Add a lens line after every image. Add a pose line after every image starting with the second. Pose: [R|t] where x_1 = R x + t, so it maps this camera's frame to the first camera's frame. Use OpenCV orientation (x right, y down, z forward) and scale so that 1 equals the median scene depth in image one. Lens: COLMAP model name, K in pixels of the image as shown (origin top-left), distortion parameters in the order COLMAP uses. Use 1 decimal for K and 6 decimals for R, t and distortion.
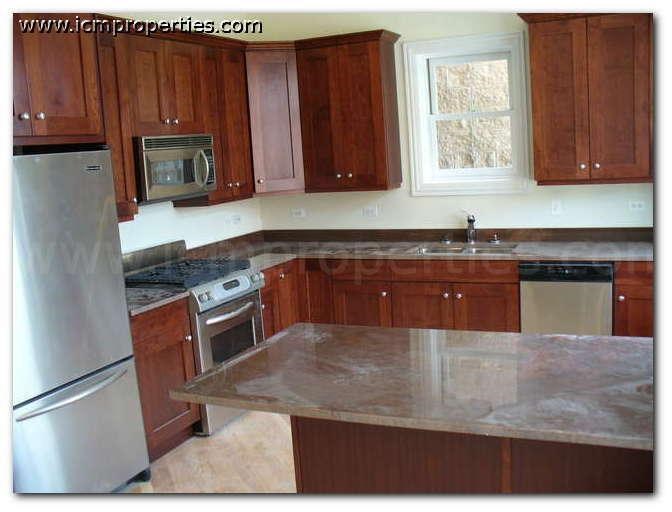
lens RADIAL K [[720.3, 0, 336.3], [0, 720.3, 257.3], [0, 0, 1]] dist [-0.166734, 0.000000]
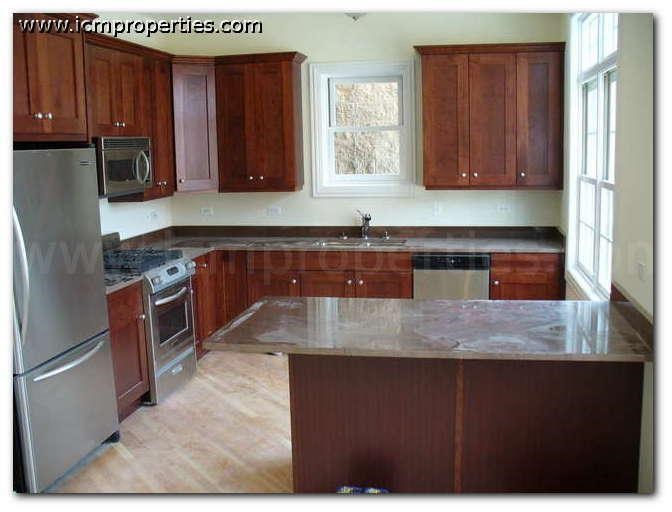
lens RADIAL K [[720.3, 0, 336.7], [0, 720.3, 255.5], [0, 0, 1]] dist [-0.166734, 0.000000]
pose [[0.971148, 0.006516, 0.238389, -0.153078], [-0.004081, 0.999934, -0.010706, 0.023157], [-0.238443, 0.009424, 0.971111, -0.144446]]
